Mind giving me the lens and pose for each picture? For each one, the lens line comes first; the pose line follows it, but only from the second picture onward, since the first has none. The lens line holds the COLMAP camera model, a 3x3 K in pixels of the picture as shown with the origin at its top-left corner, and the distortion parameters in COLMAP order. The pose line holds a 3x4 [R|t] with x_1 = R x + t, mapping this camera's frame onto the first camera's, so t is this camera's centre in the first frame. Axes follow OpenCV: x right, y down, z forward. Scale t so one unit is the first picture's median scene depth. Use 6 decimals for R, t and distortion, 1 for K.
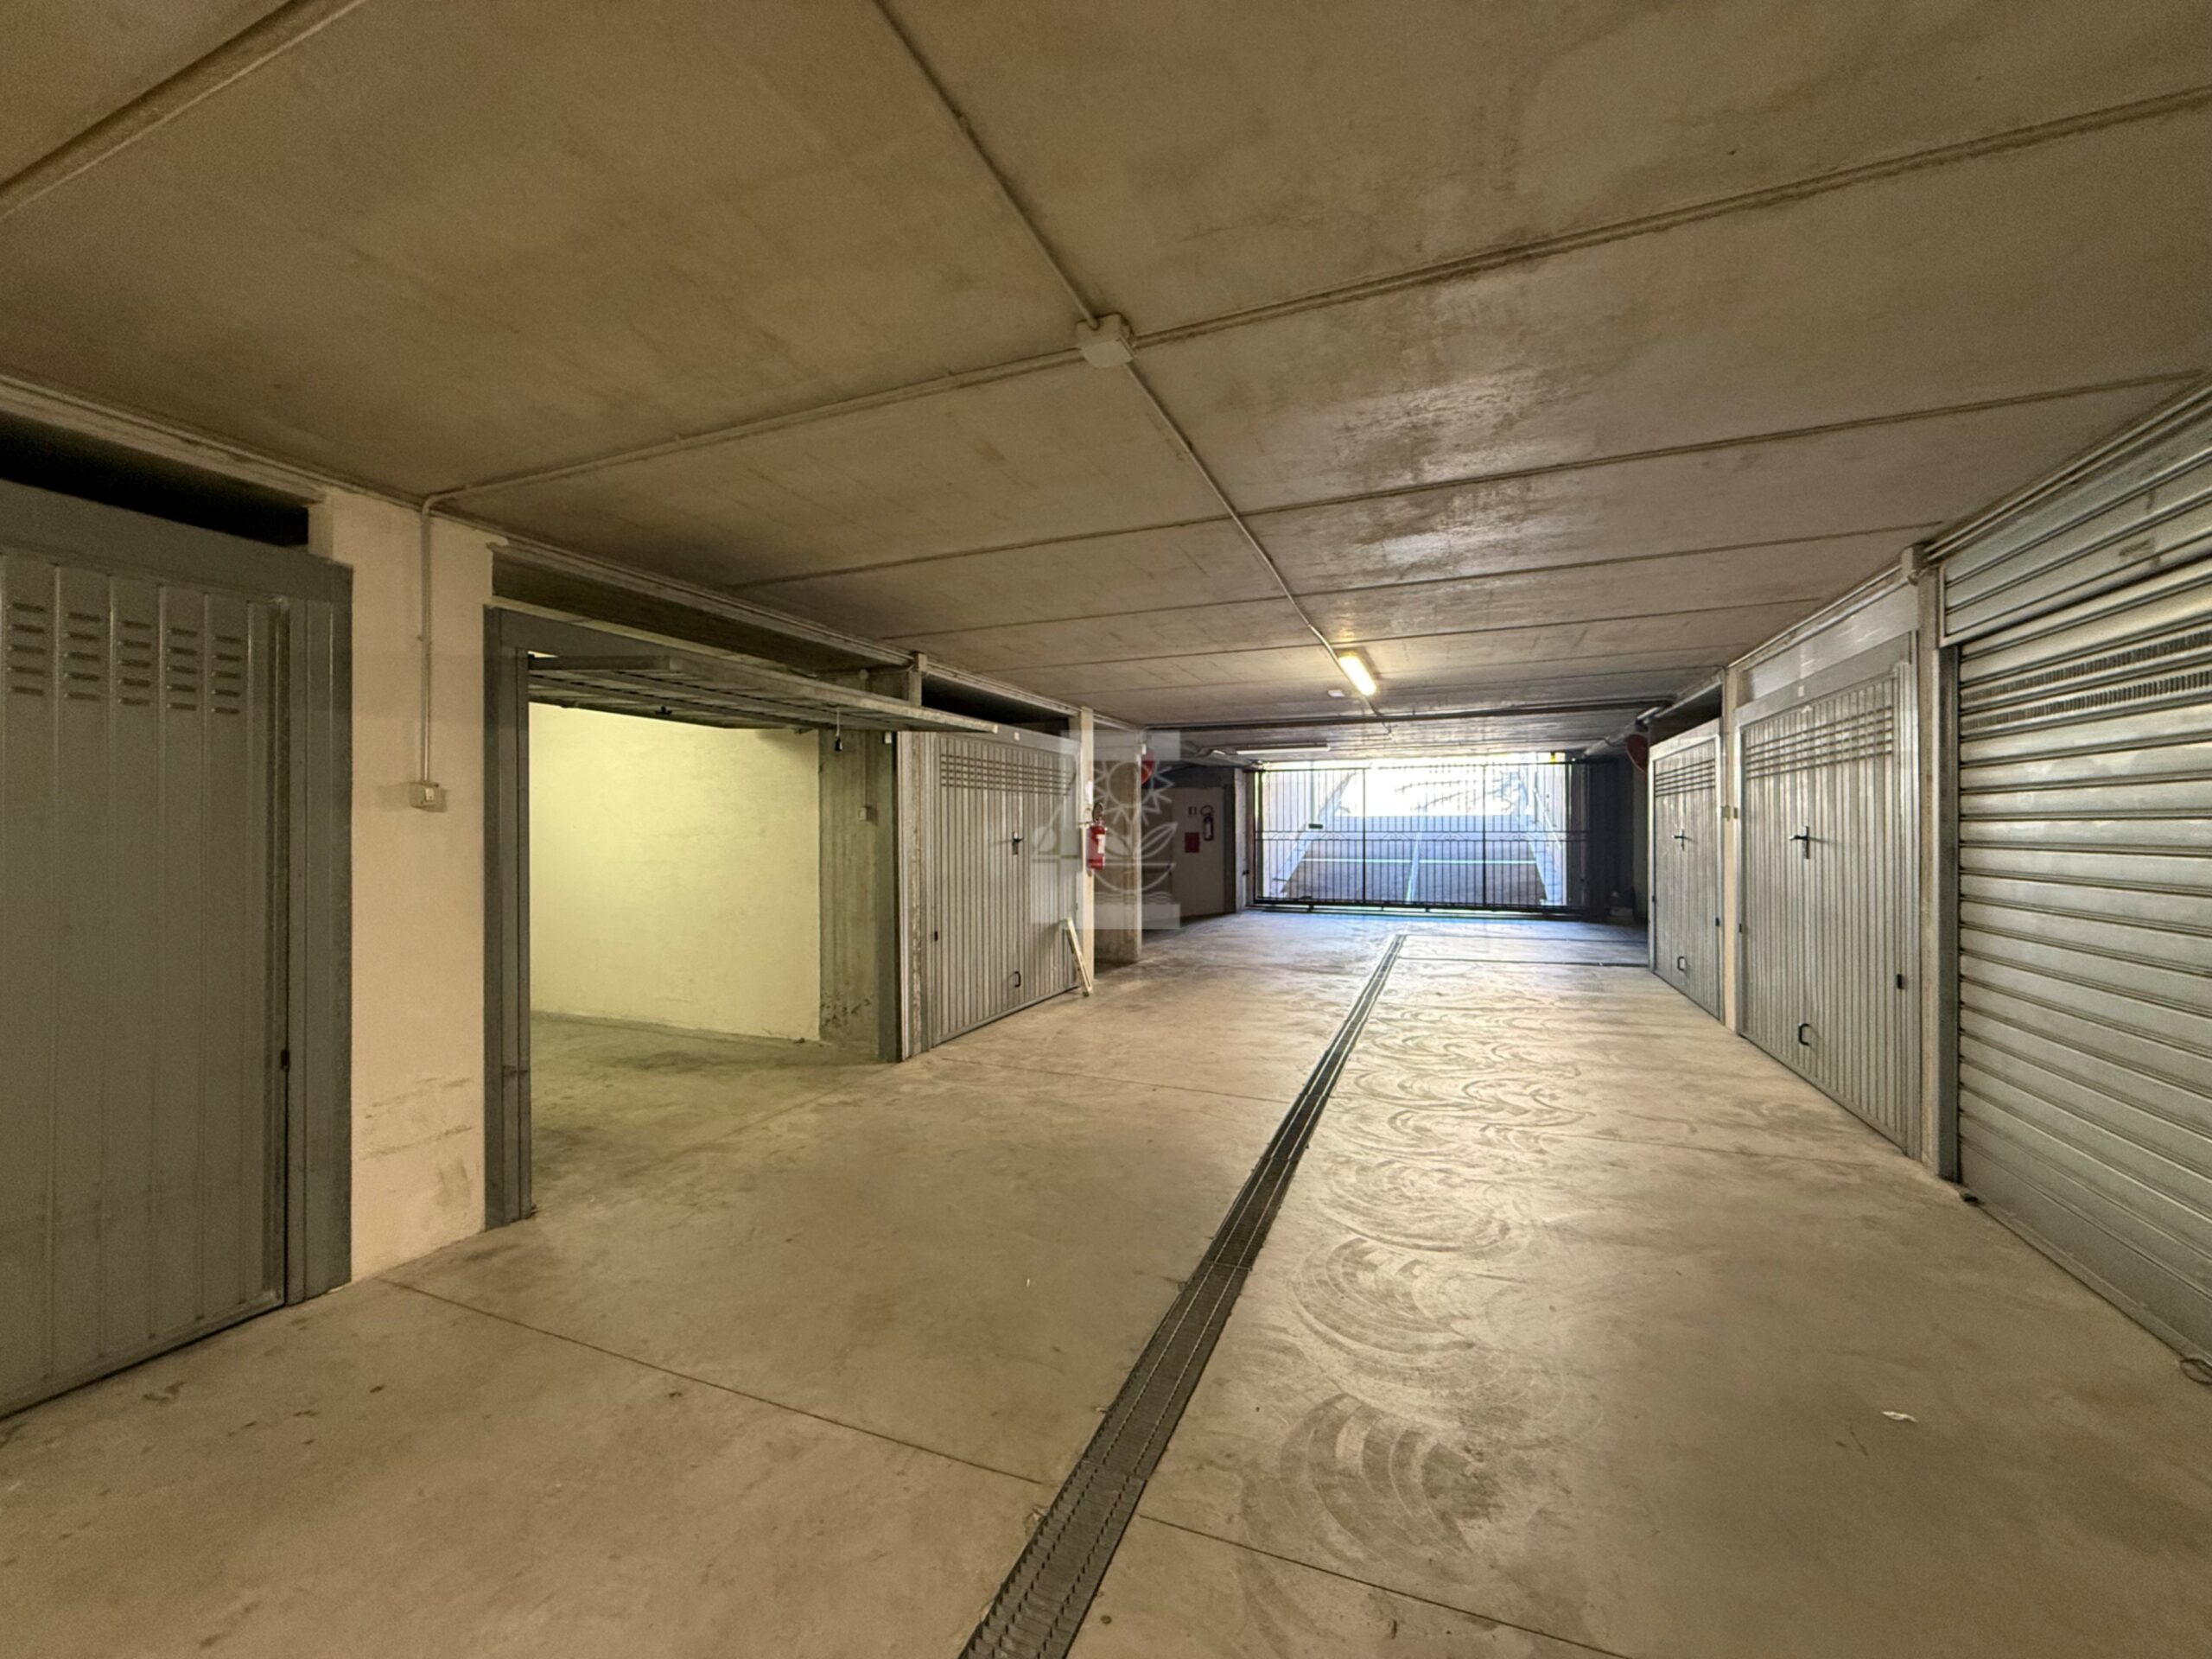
lens RADIAL K [[880.5, 0, 1104.0], [0, 880.5, 831.2], [0, 0, 1]] dist [-0.000169, 0.000184]
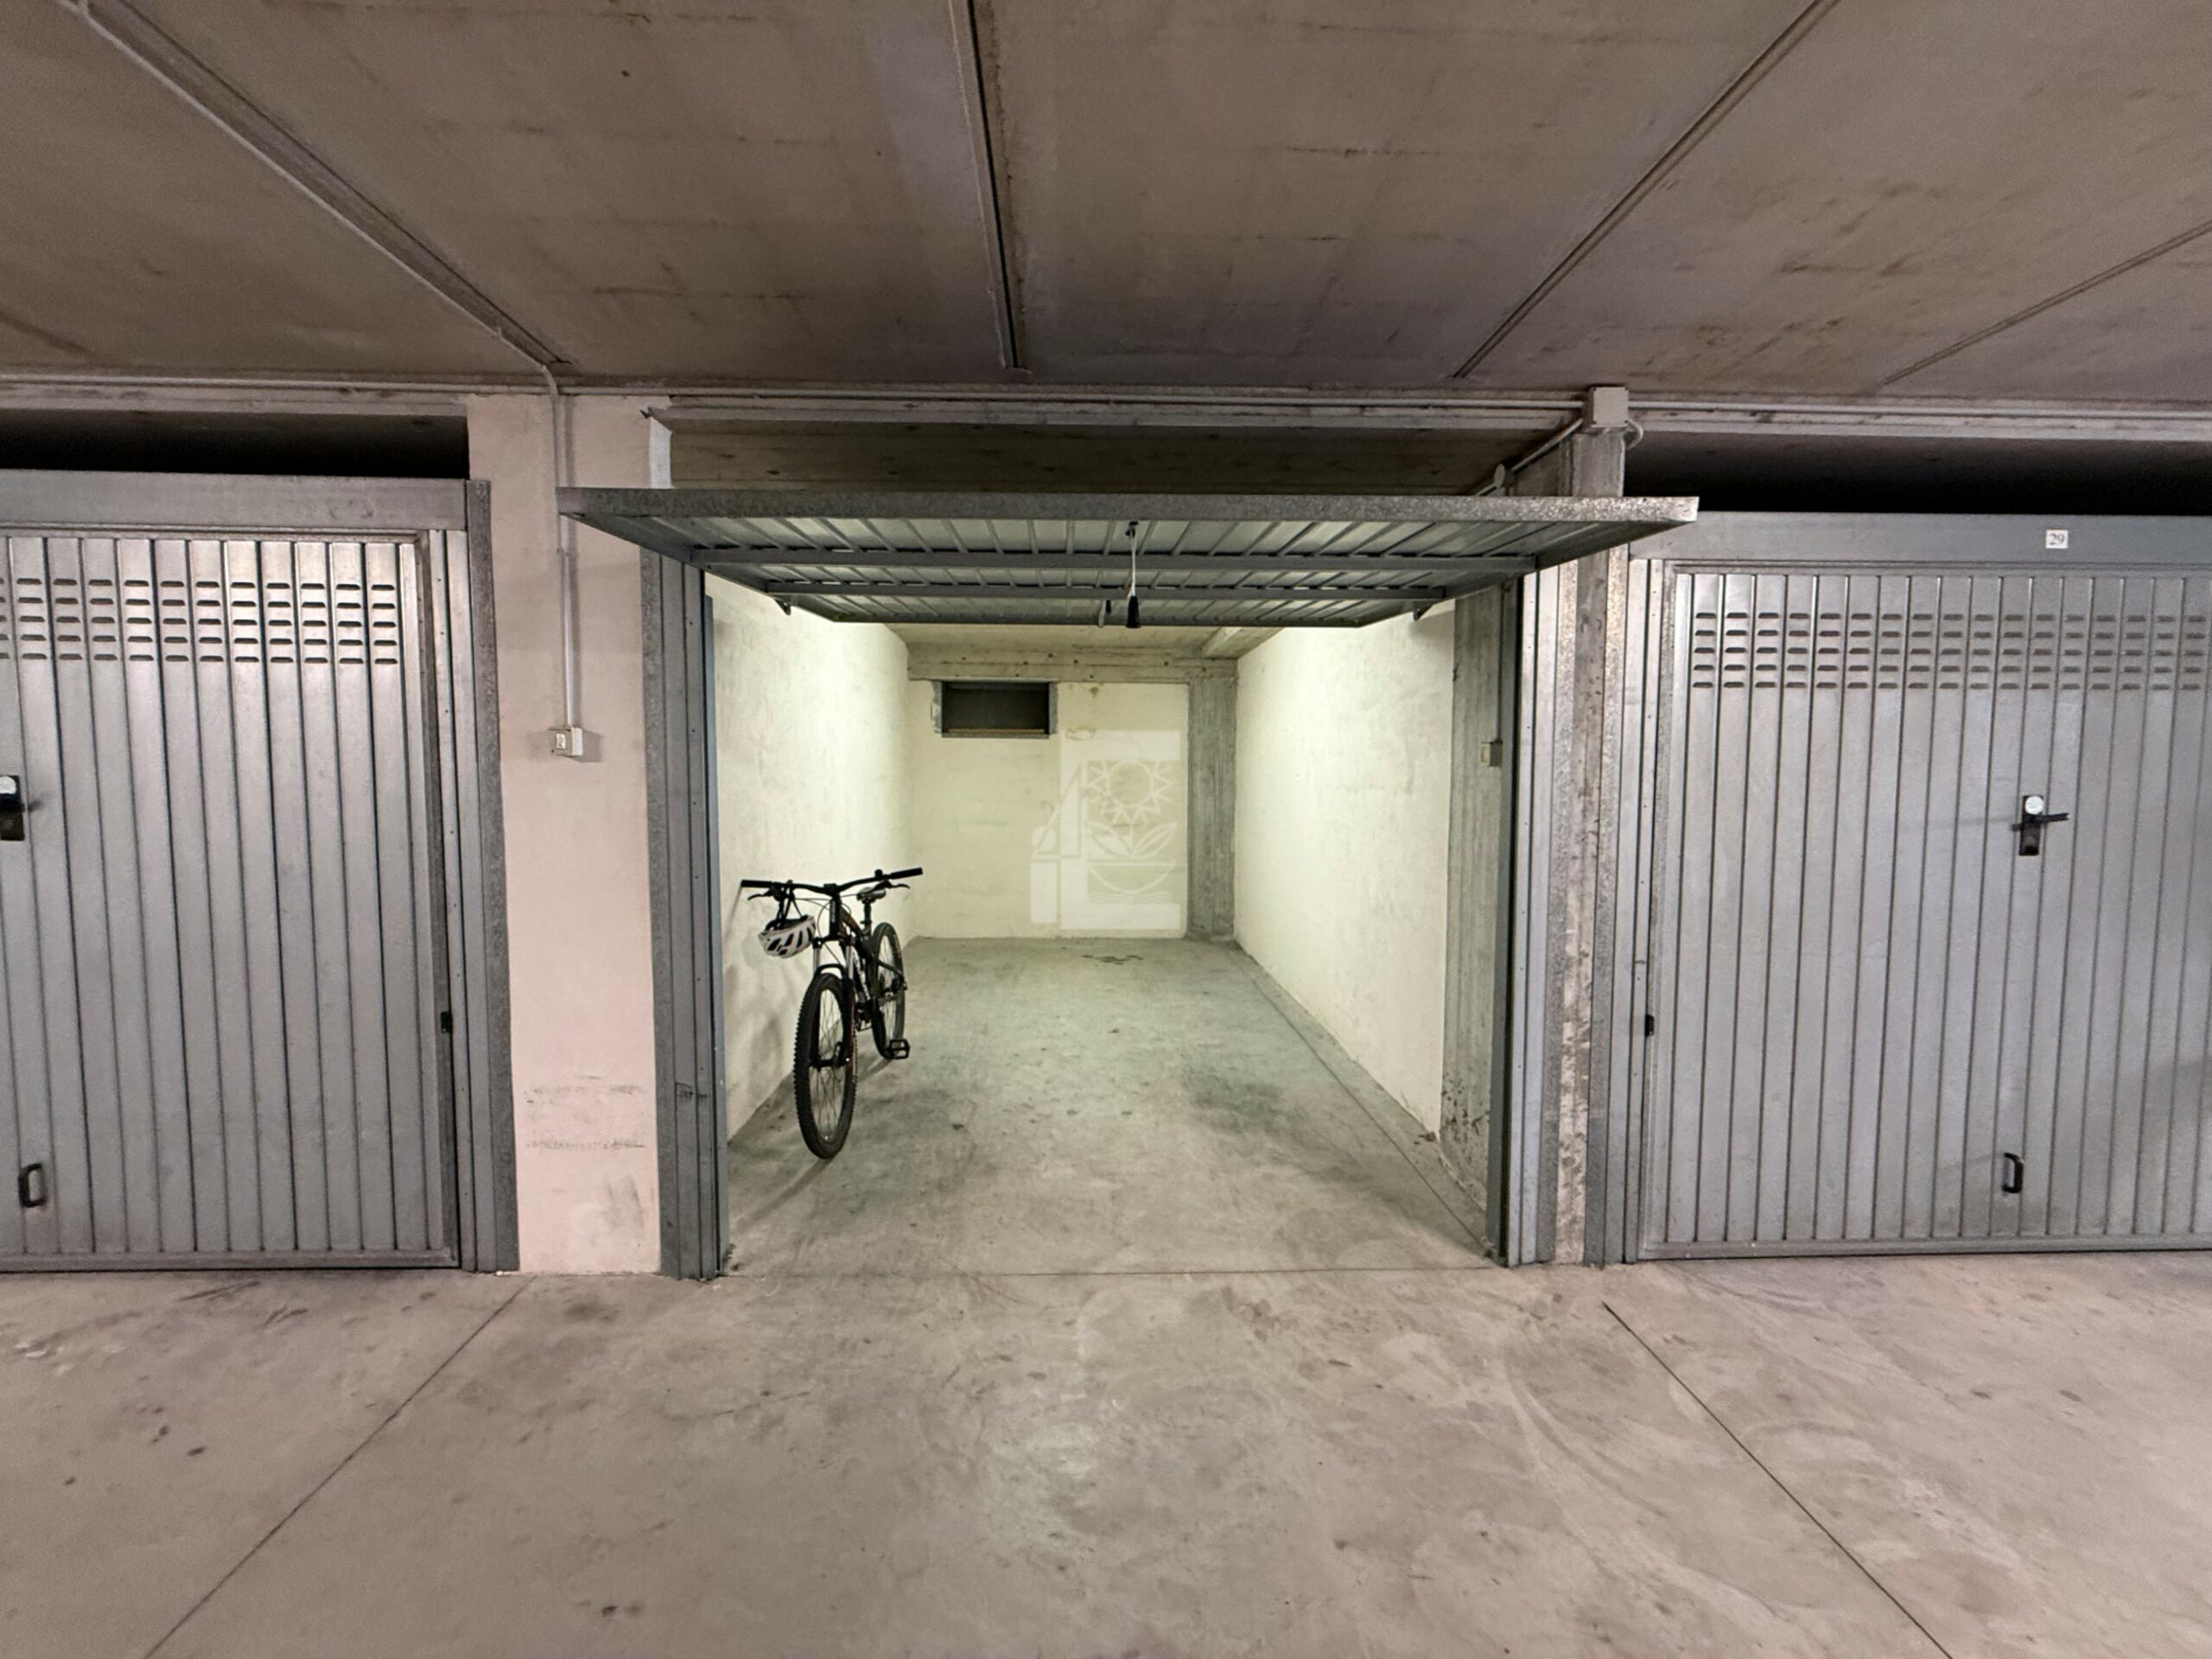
lens RADIAL K [[880.5, 0, 1097.3], [0, 880.5, 827.7], [0, 0, 1]] dist [-0.000169, 0.000184]
pose [[0.405929, 0.060707, -0.911886, 0.115030], [-0.006300, 0.997954, 0.063633, -0.009449], [0.913883, -0.020086, 0.405481, 0.654015]]
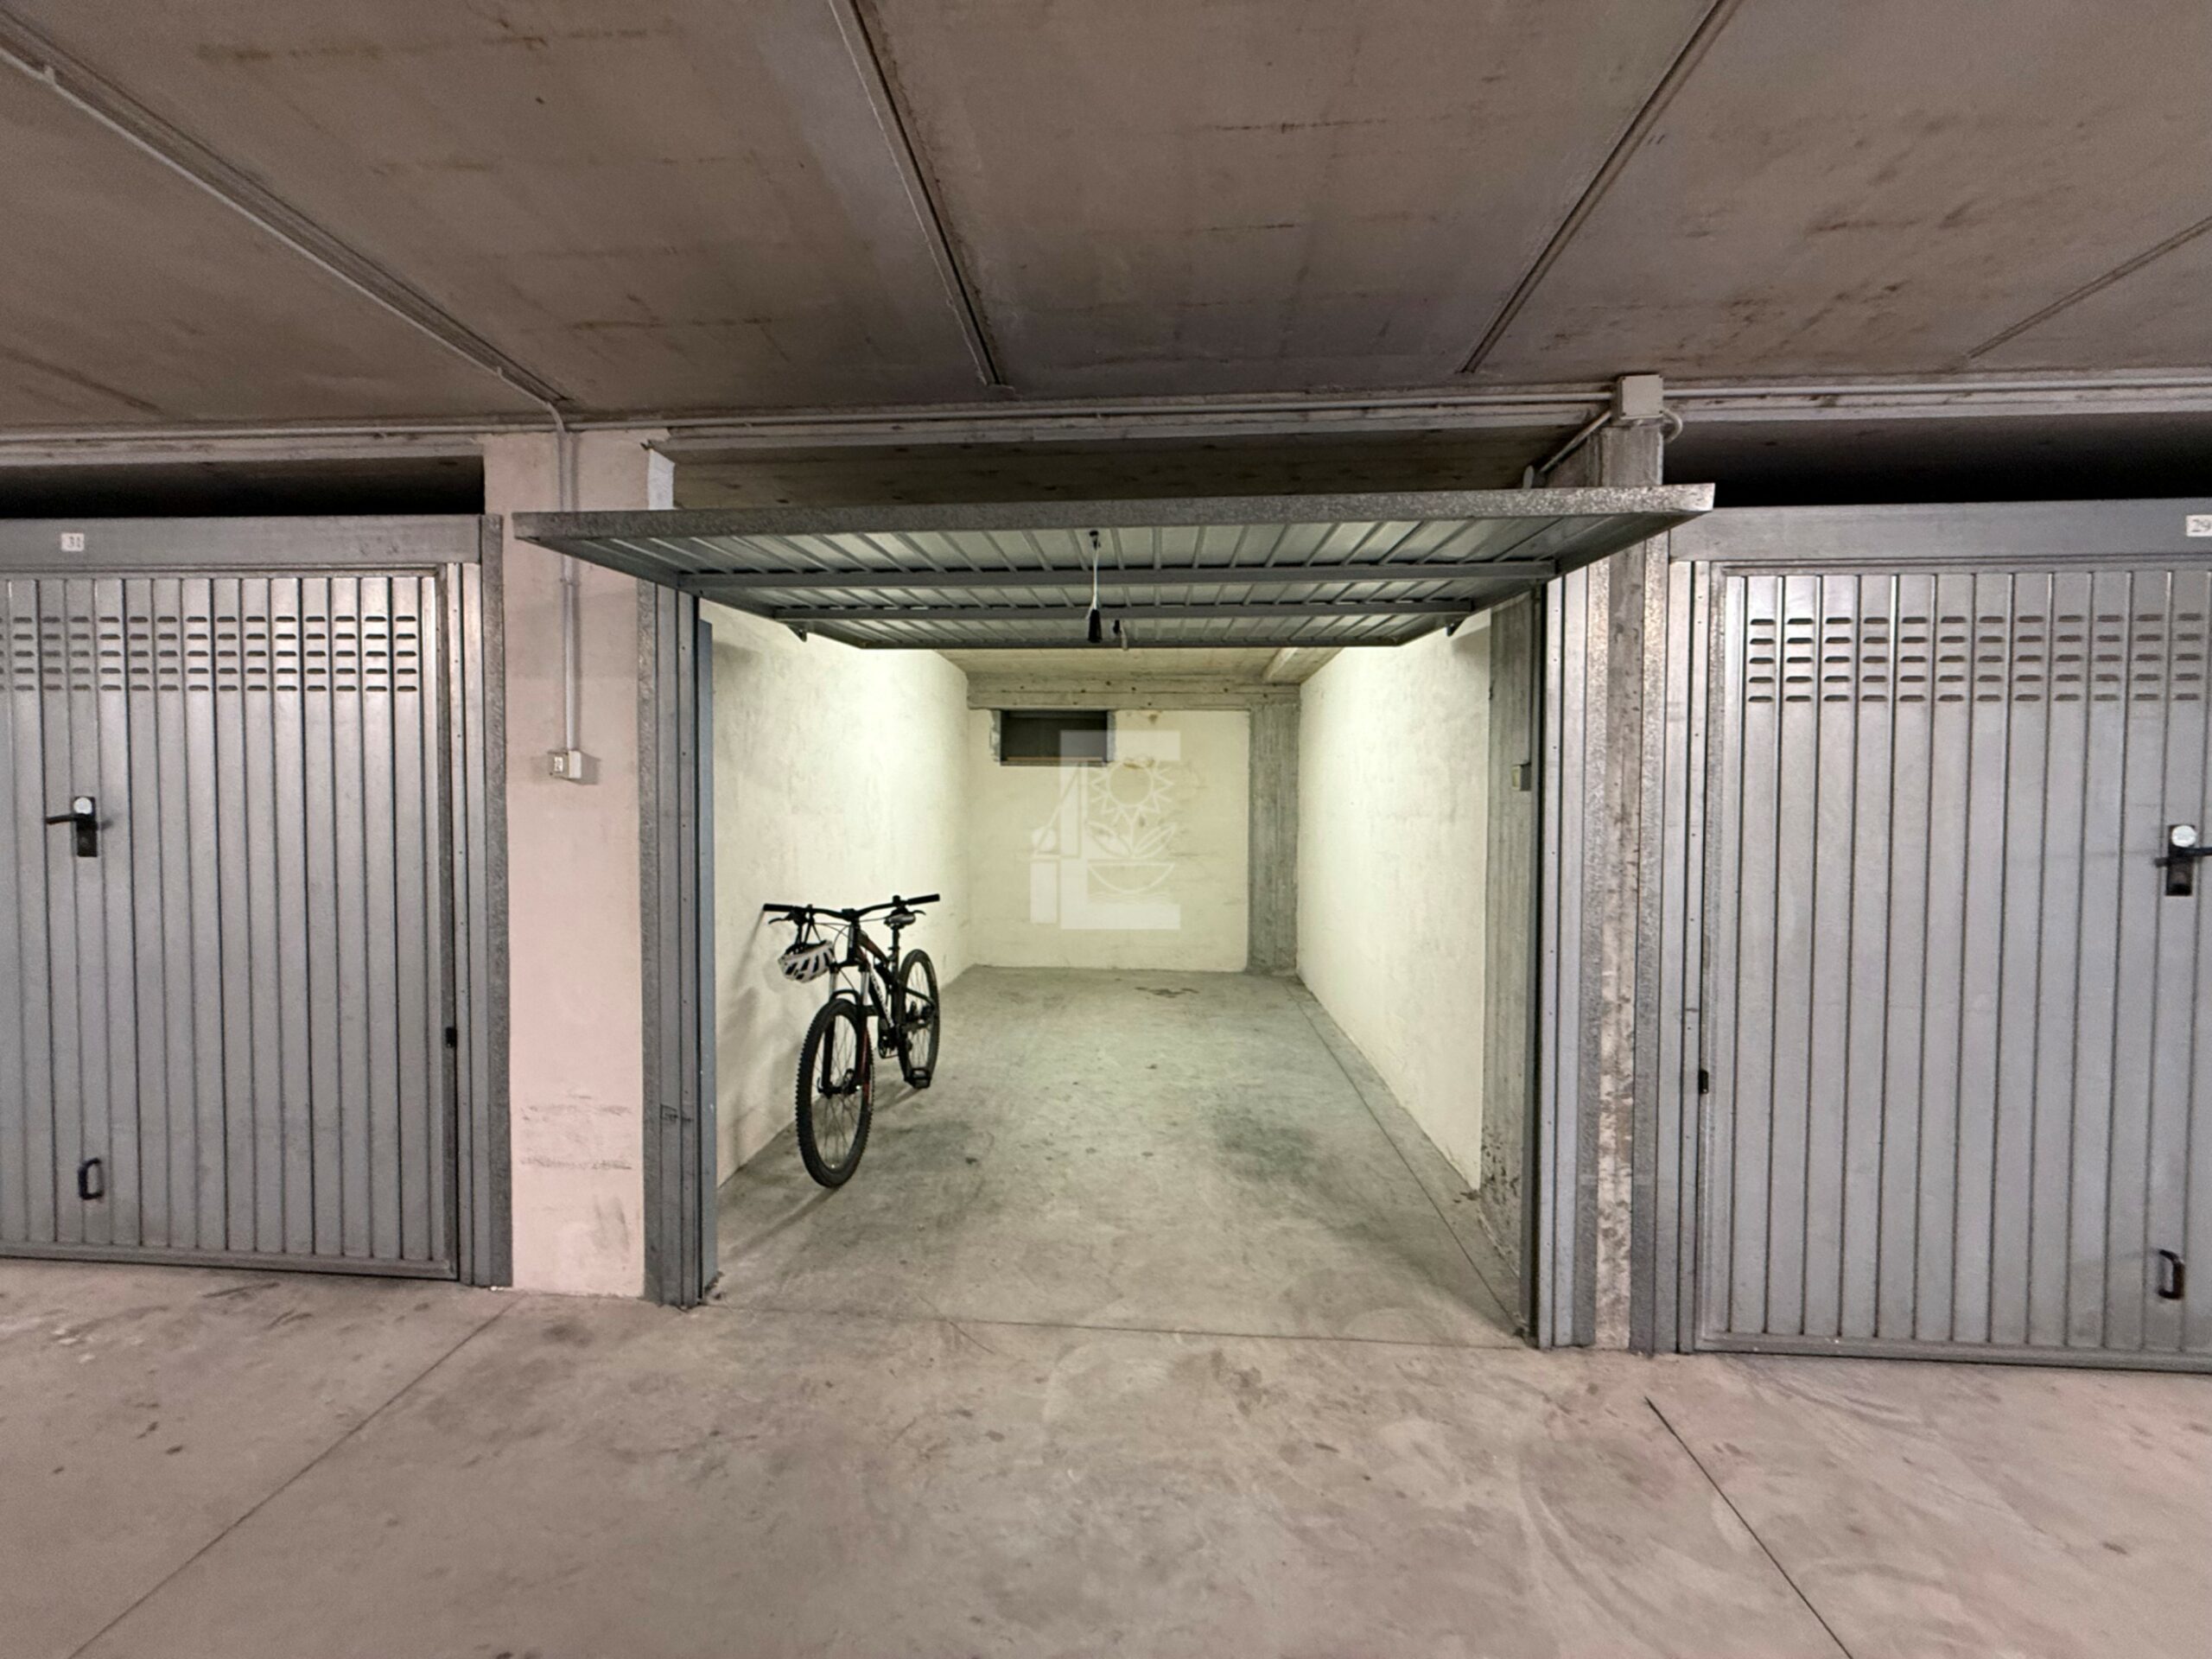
lens RADIAL K [[880.5, 0, 1097.1], [0, 880.5, 828.1], [0, 0, 1]] dist [-0.000169, 0.000184]
pose [[0.307989, 0.031410, -0.950871, 0.116779], [-0.008562, 0.999506, 0.030243, -0.005924], [0.951351, -0.001173, 0.308106, 0.716943]]
